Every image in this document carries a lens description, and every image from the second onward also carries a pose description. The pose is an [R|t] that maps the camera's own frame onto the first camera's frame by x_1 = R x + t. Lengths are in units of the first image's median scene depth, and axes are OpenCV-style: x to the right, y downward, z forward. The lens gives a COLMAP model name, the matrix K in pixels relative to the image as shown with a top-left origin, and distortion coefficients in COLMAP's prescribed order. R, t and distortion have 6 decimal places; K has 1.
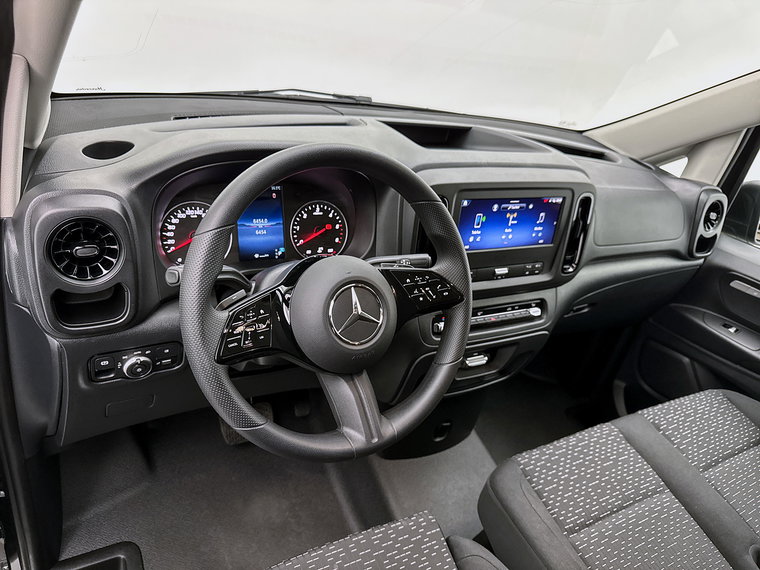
lens RADIAL K [[527.7, 0, 383.8], [0, 527.7, 292.6], [0, 0, 1]] dist [0.036300, -0.056207]
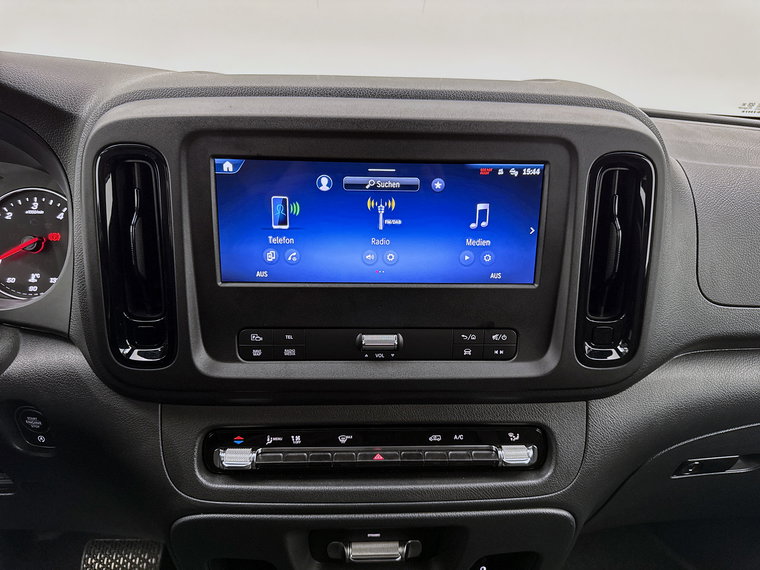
lens RADIAL K [[527.7, 0, 378.0], [0, 527.7, 284.7], [0, 0, 1]] dist [0.036300, -0.056207]
pose [[0.892259, 0.005706, -0.451487, 0.438715], [-0.097942, 0.978558, -0.181193, -0.008711], [0.440773, 0.205891, 0.873687, 0.666299]]
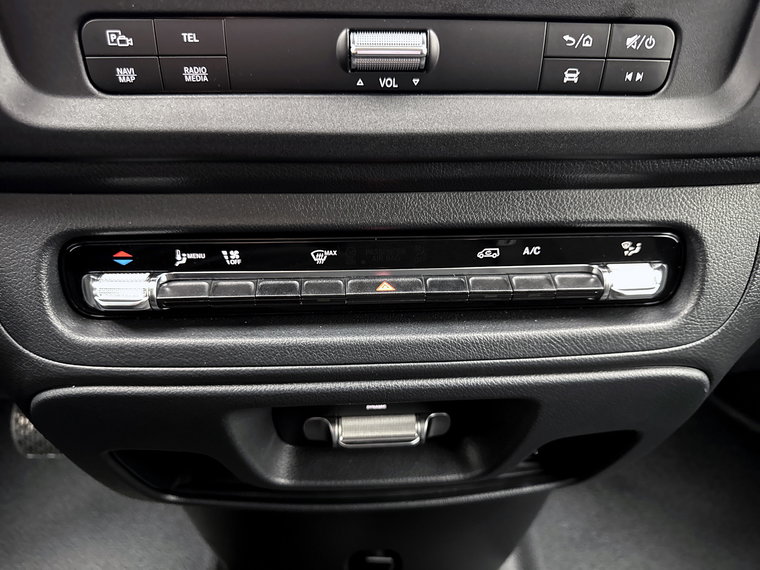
lens RADIAL K [[597.3, 0, 379.8], [0, 597.3, 285.6], [0, 0, 1]] dist [-0.013332, -0.030254]
pose [[0.898378, 0.129384, -0.419735, 0.345946], [-0.089169, 0.989454, 0.114147, 0.022715], [0.430077, -0.065119, 0.900440, 0.848635]]
